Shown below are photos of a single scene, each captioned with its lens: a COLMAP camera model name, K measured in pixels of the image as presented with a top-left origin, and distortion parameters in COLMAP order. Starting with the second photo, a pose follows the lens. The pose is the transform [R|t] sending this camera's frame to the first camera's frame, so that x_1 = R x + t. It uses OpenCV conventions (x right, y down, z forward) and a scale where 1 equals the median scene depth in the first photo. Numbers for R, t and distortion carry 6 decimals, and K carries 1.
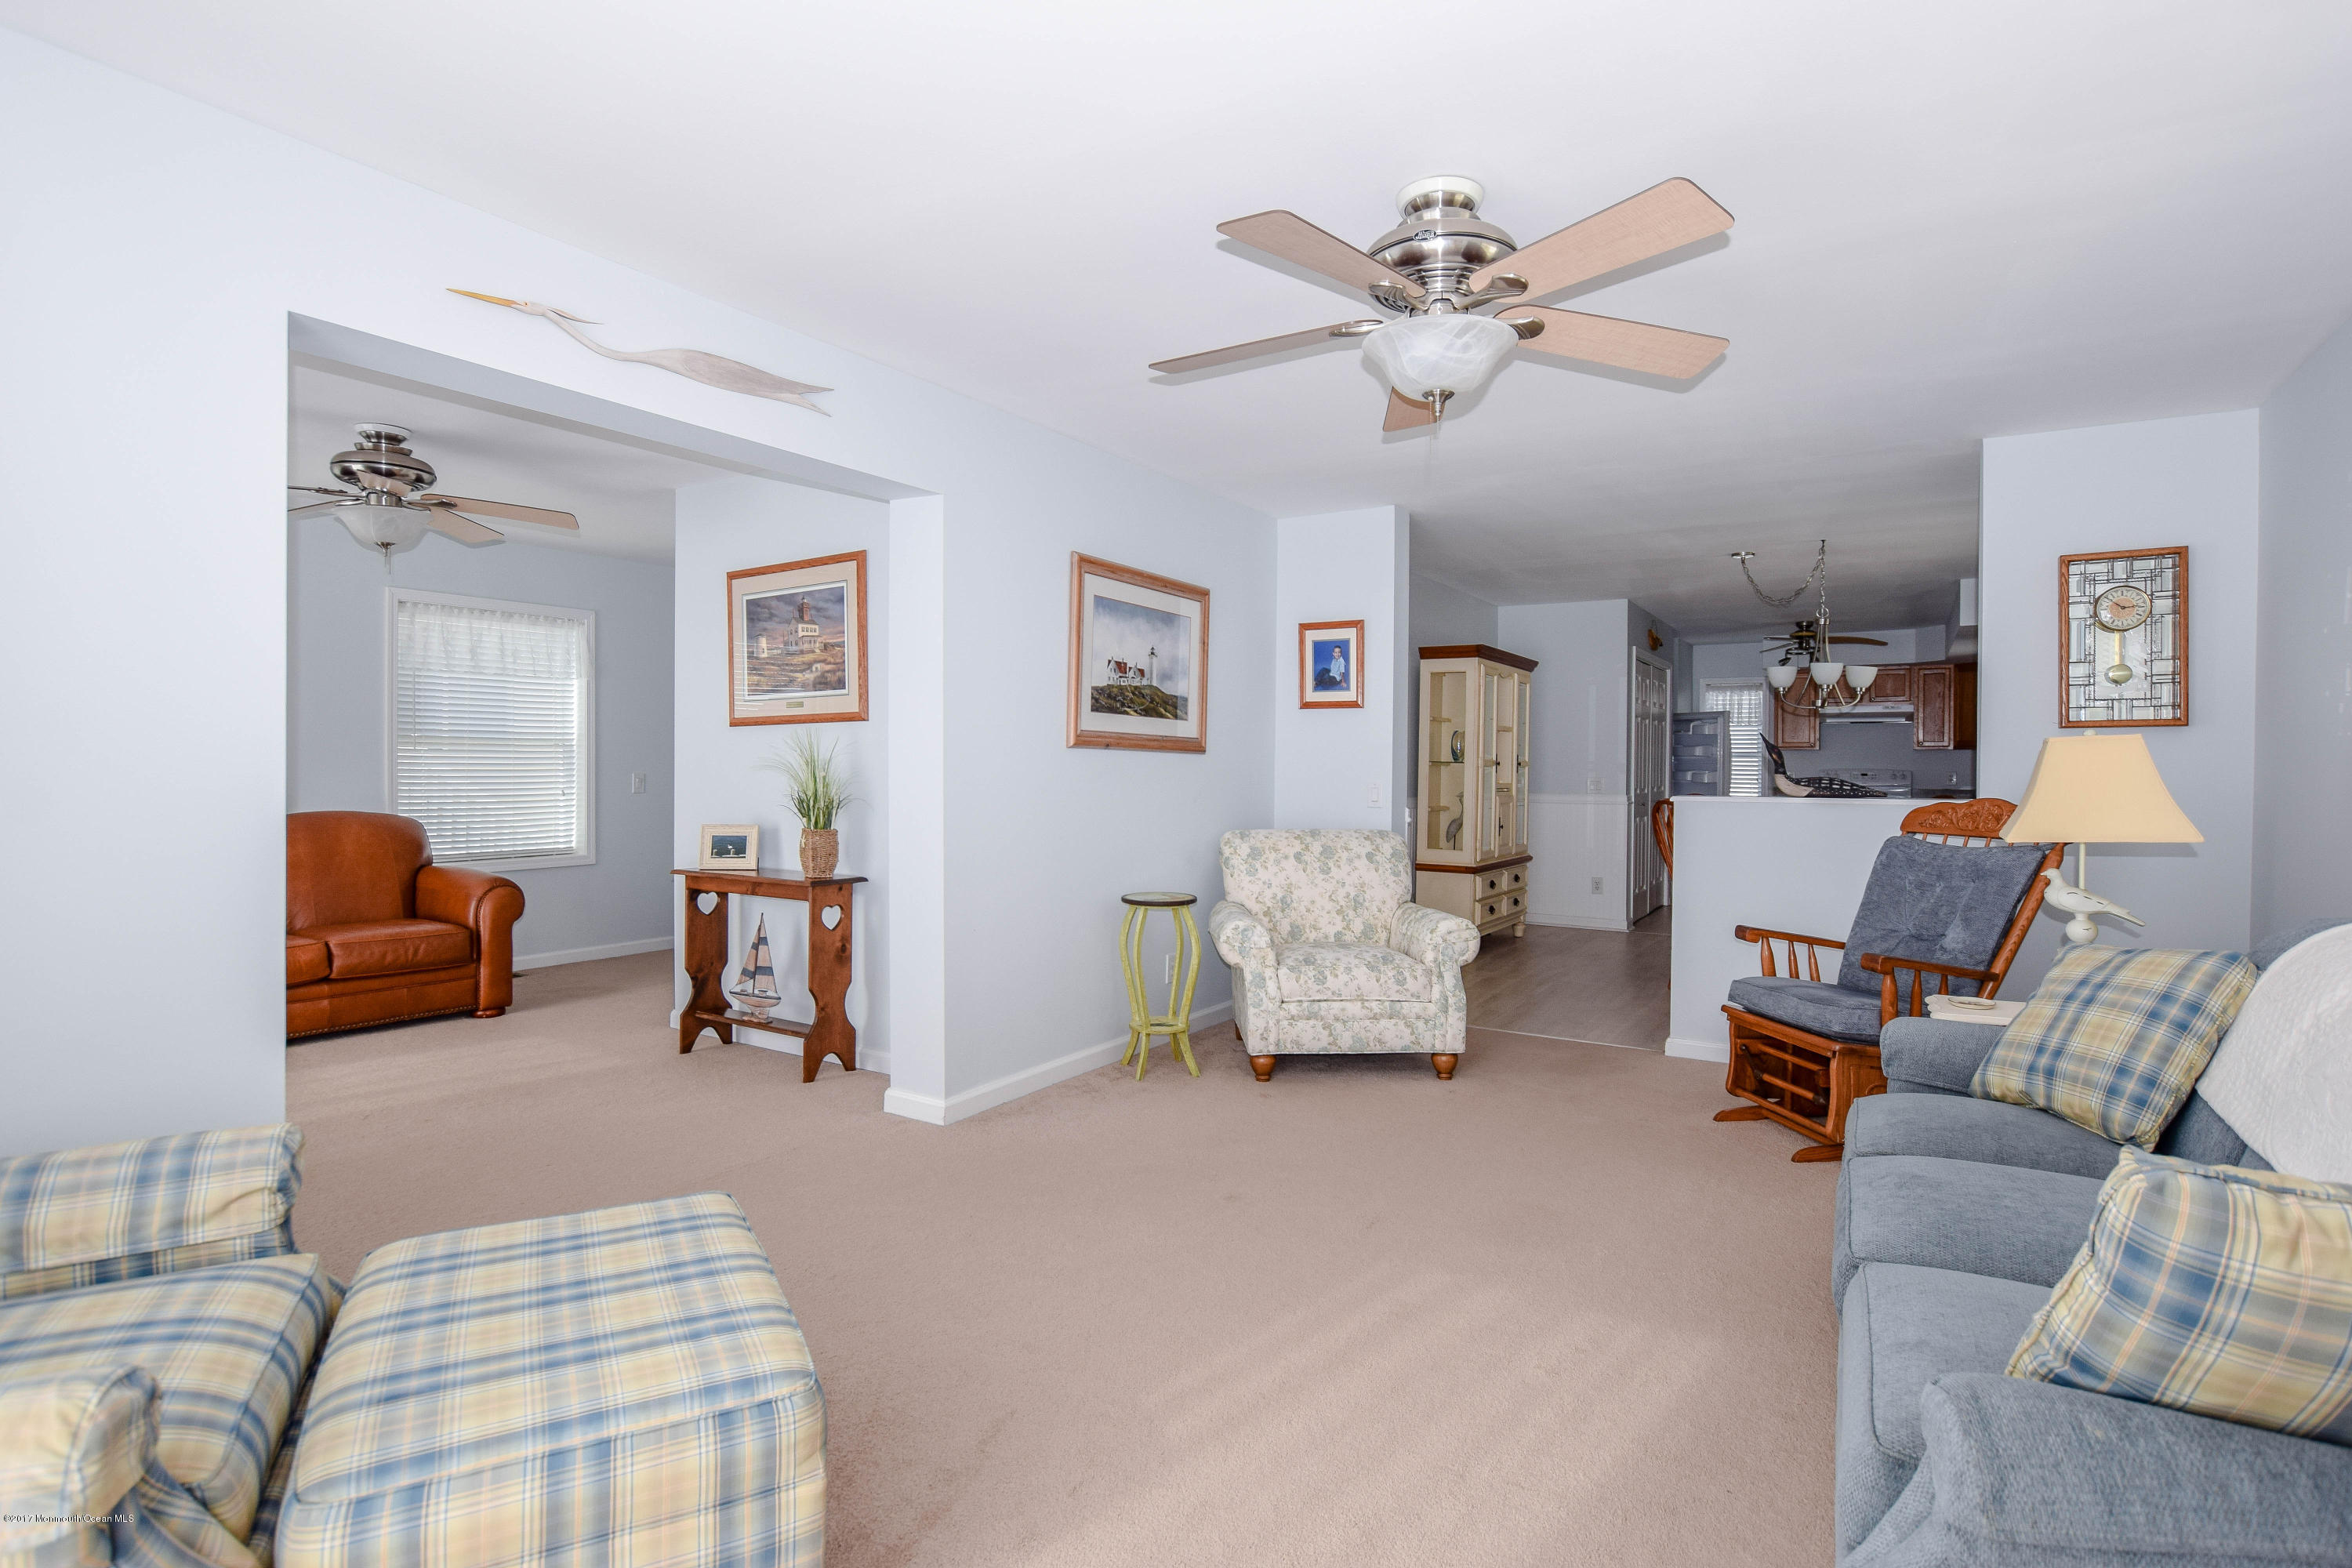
lens RADIAL K [[1162.9, 0, 1160.0], [0, 1162.9, 775.0], [0, 0, 1]] dist [-0.024179, 0.002337]
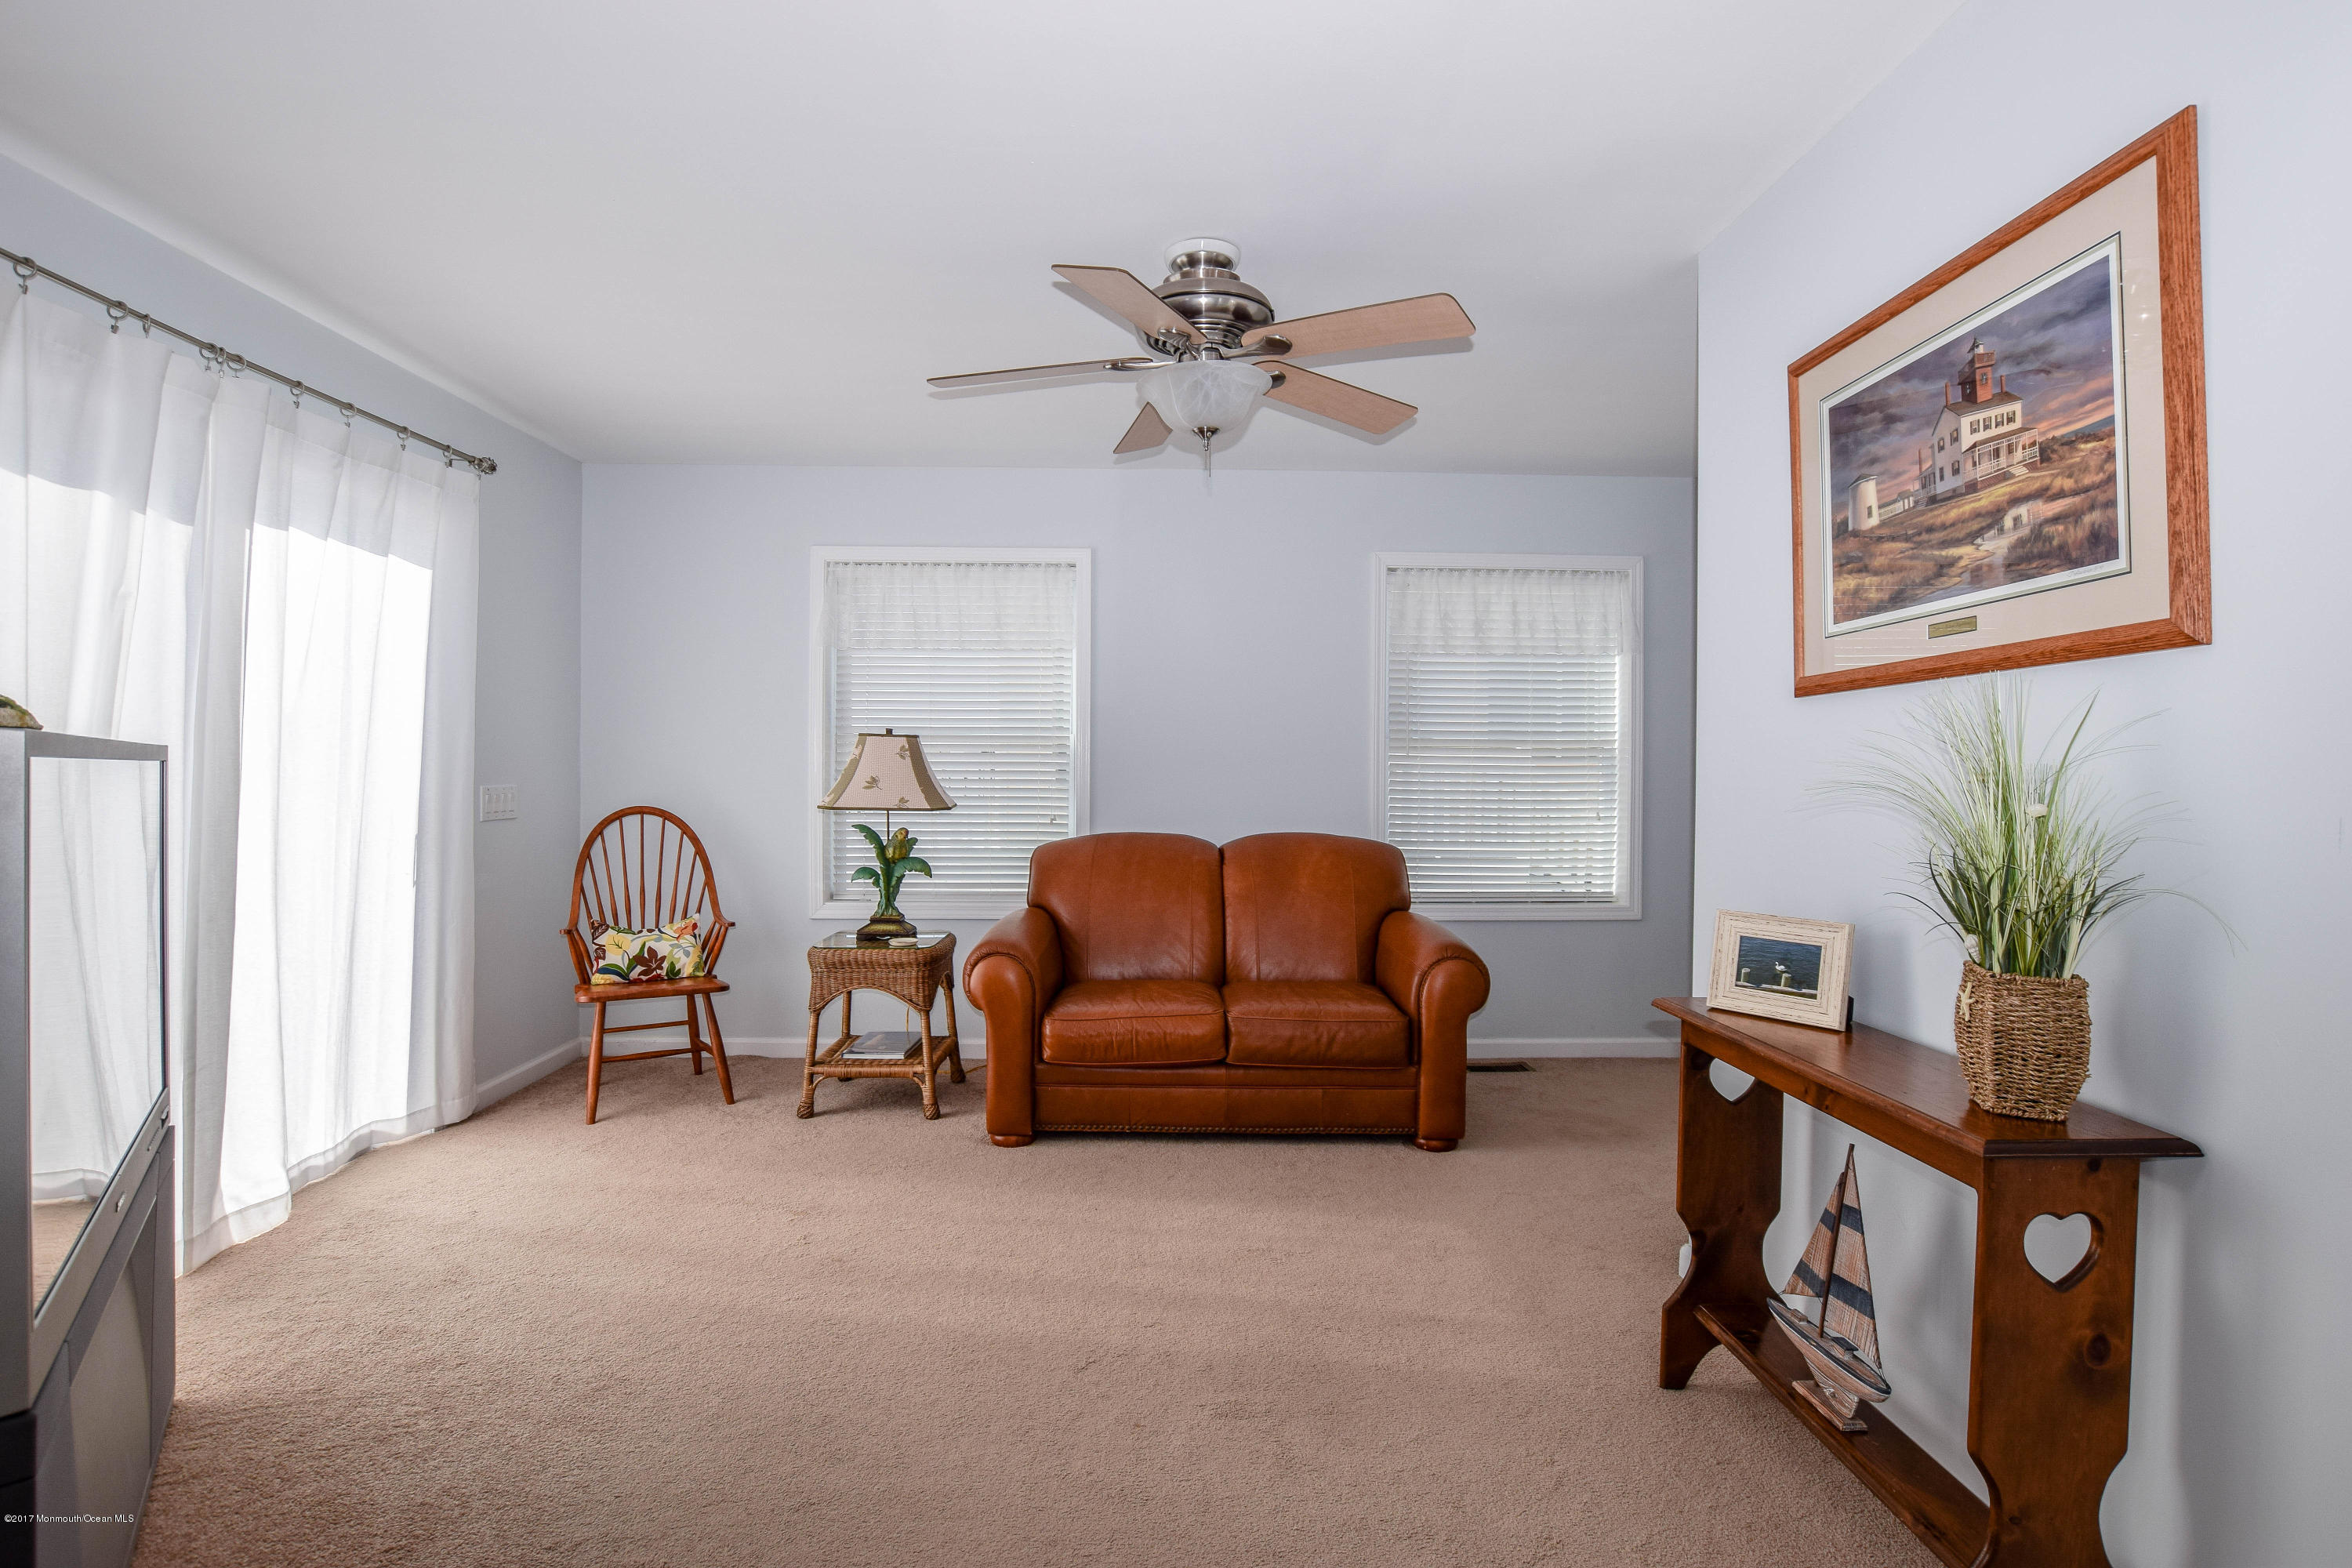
lens RADIAL K [[1088.9, 0, 1177.1], [0, 1088.9, 774.2], [0, 0, 1]] dist [-0.025531, 0.001552]
pose [[0.572995, 0.004035, -0.819549, -0.167056], [-0.012964, 0.999907, -0.004140, -0.006465], [0.819456, 0.012997, 0.572995, 0.578122]]
